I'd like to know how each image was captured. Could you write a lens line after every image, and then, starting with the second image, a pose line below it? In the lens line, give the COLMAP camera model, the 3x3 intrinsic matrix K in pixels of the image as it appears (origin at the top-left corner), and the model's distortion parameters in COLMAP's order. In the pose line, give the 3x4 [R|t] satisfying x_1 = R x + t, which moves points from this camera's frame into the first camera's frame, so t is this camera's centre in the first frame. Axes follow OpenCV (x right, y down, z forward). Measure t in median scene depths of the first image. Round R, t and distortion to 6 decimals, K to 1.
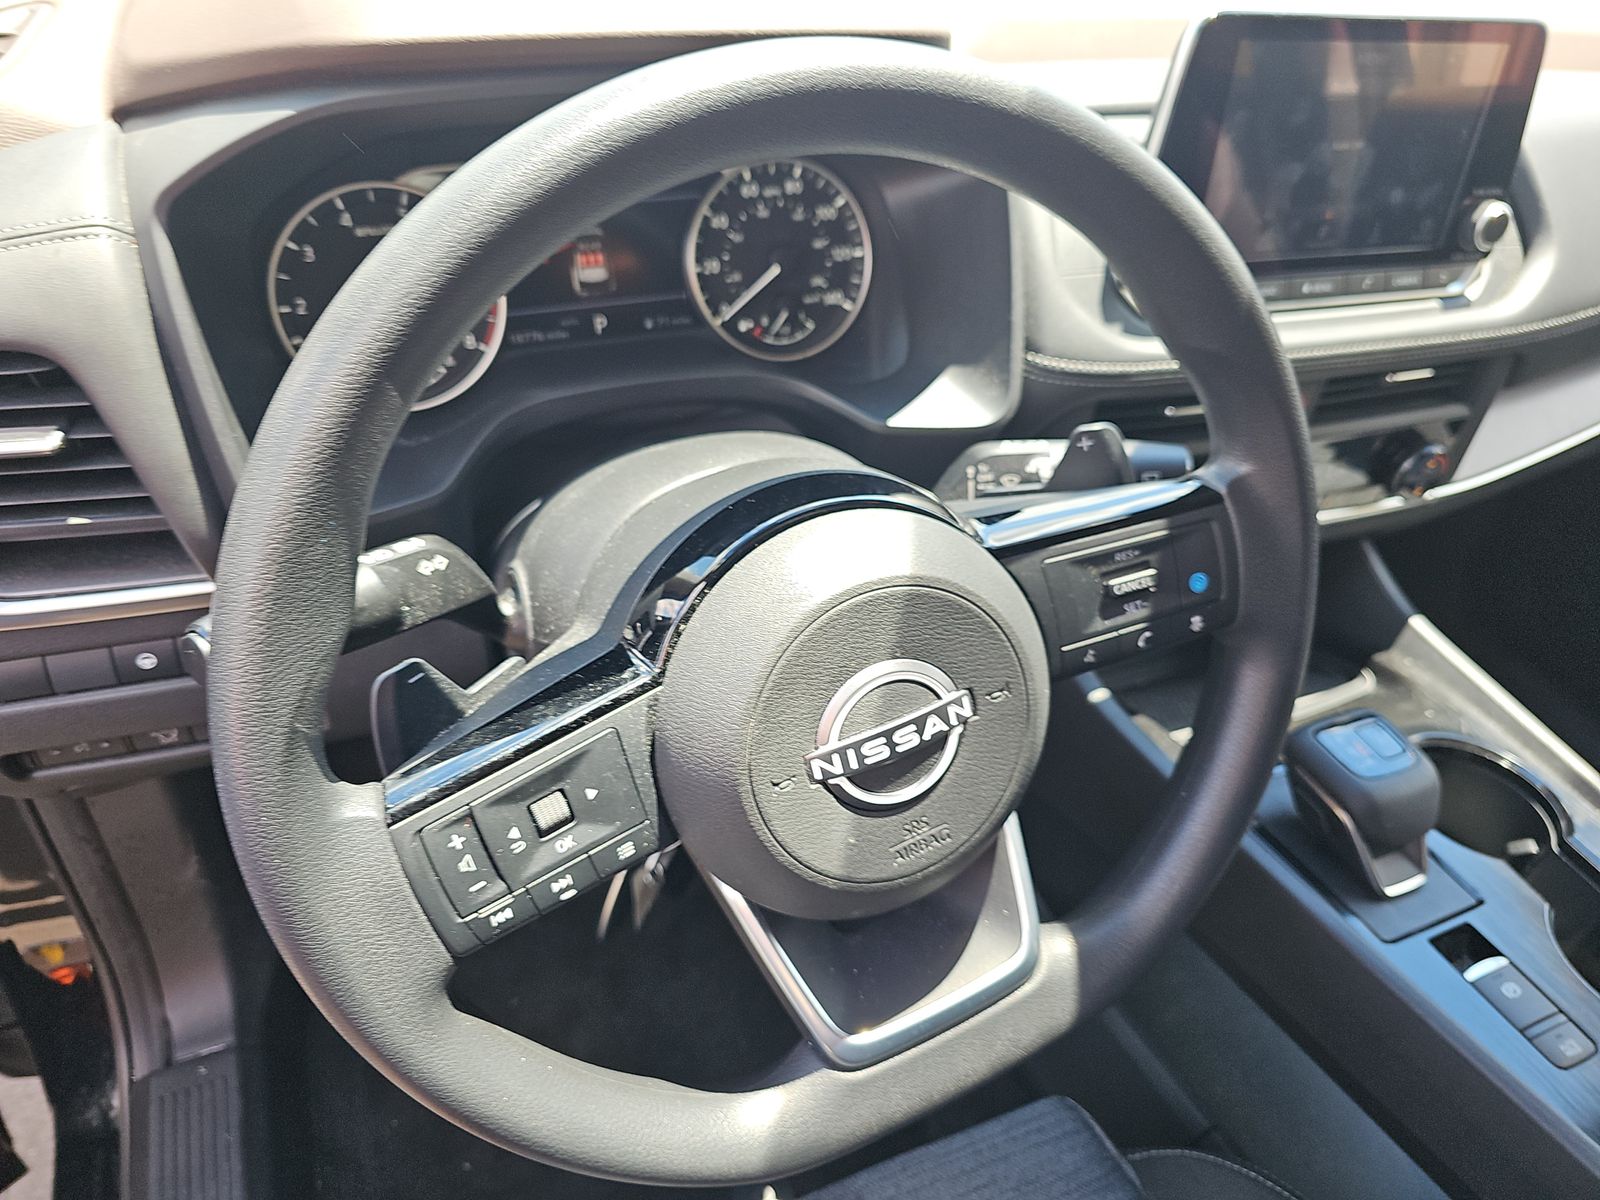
lens RADIAL K [[1078.3, 0, 804.8], [0, 1078.3, 597.3], [0, 0, 1]] dist [0.007734, -0.002324]
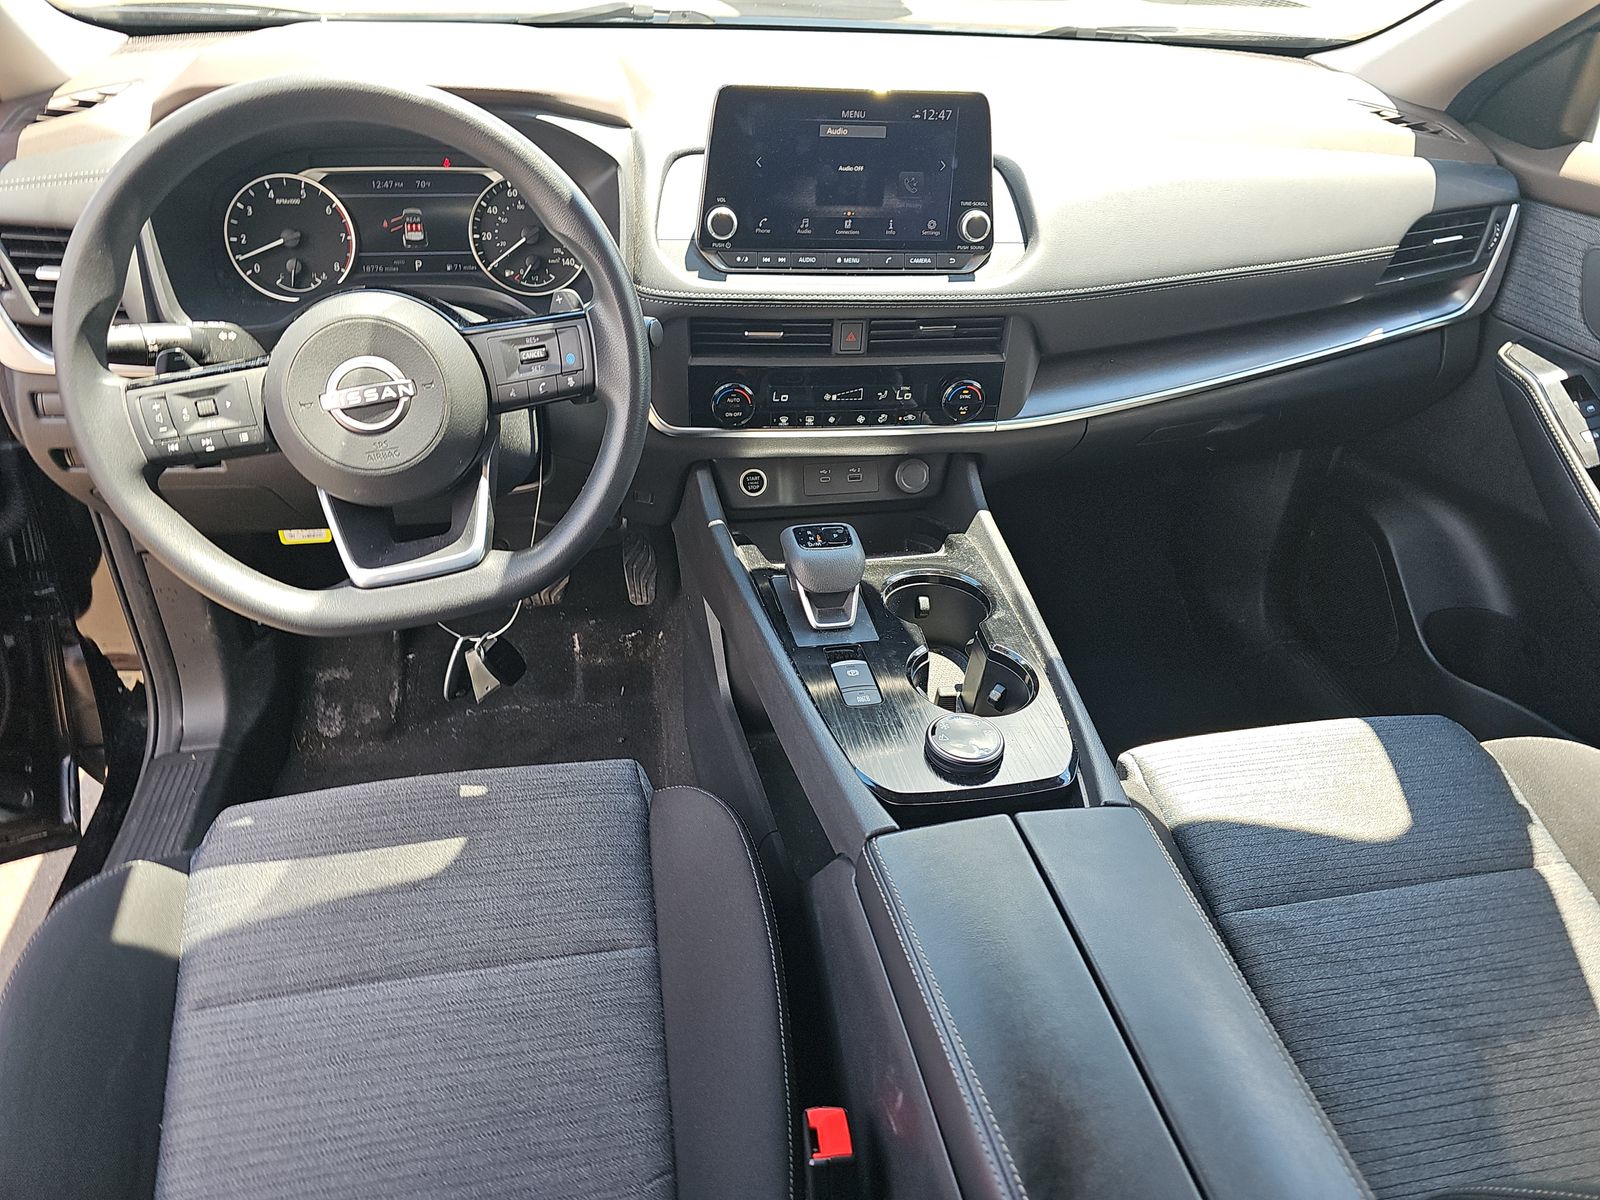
lens RADIAL K [[1078.3, 0, 804.8], [0, 1078.3, 604.6], [0, 0, 1]] dist [0.007734, -0.002324]
pose [[0.973682, 0.090299, -0.209261, 0.813661], [-0.112646, 0.988846, -0.097436, 0.376421], [0.198129, 0.118444, 0.972993, -0.481576]]
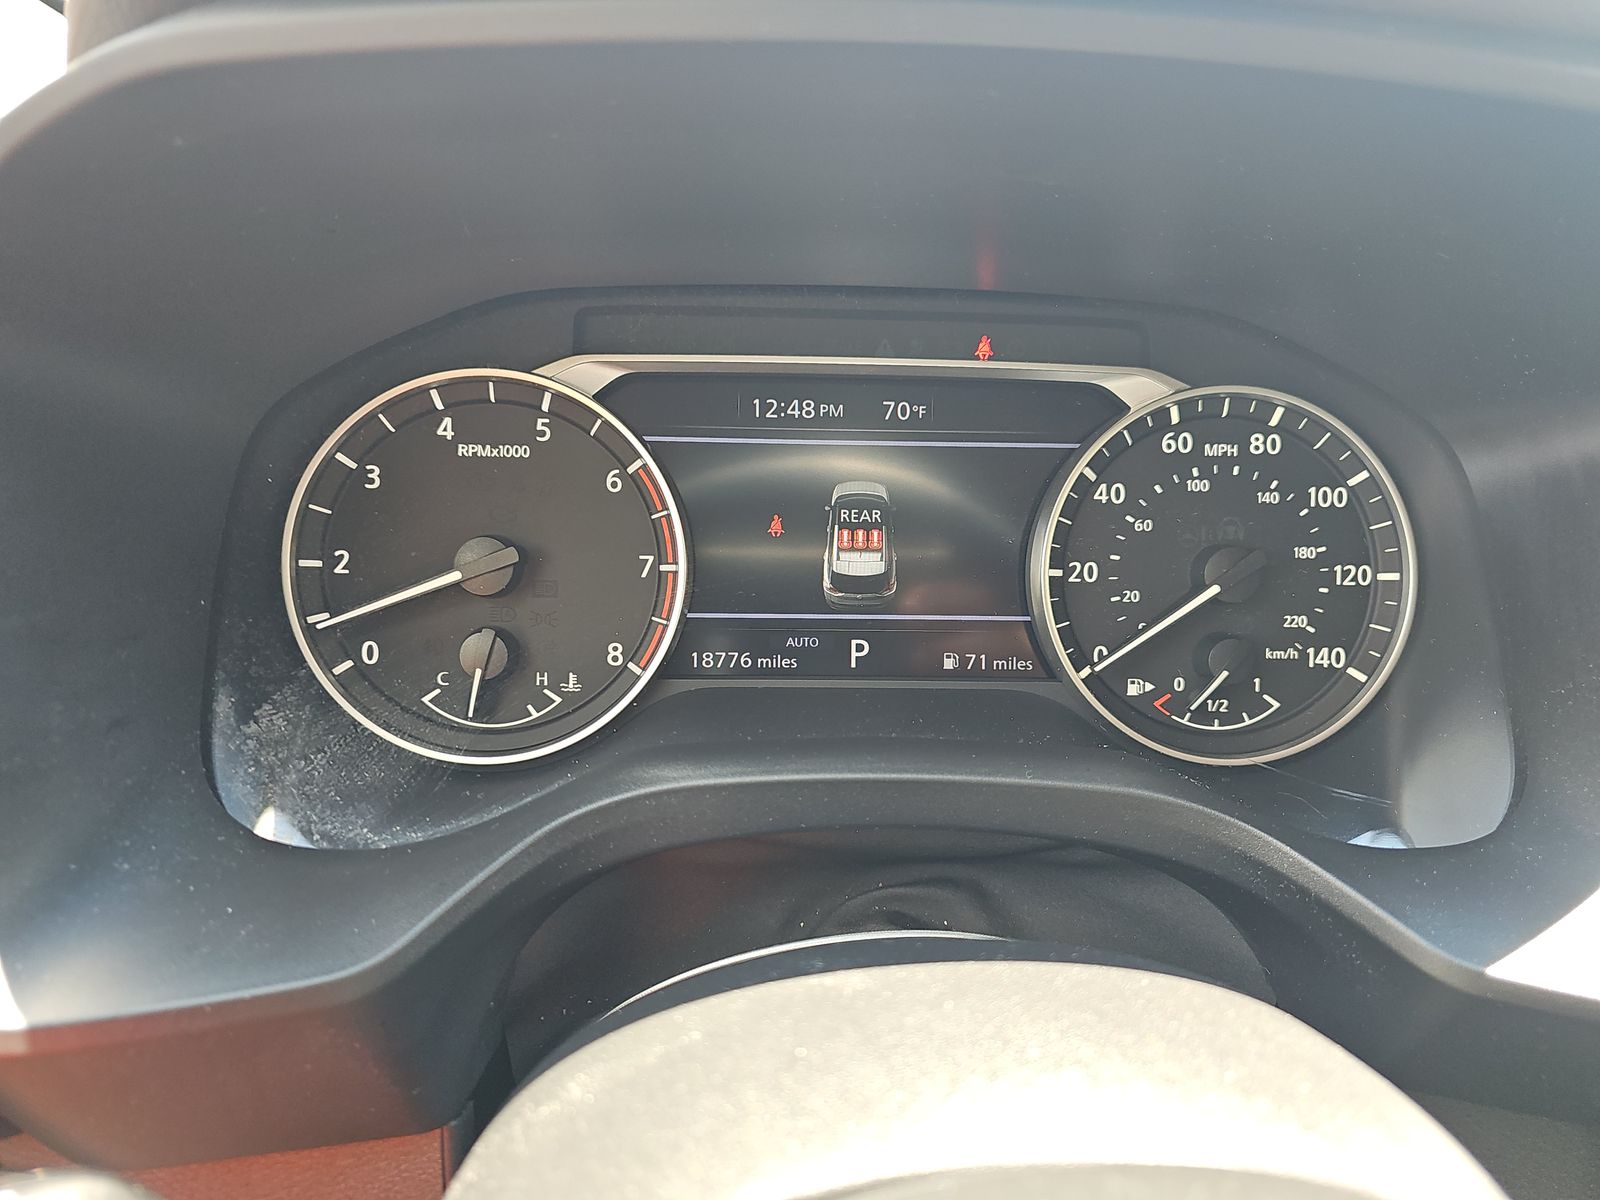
lens RADIAL K [[1078.3, 0, 800.0], [0, 1078.3, 606.4], [0, 0, 1]] dist [0.007734, -0.002324]
pose [[0.929519, 0.098010, -0.355511, -0.027005], [-0.200432, 0.943484, -0.263943, -0.126331], [0.309550, 0.316596, 0.896630, 0.499232]]
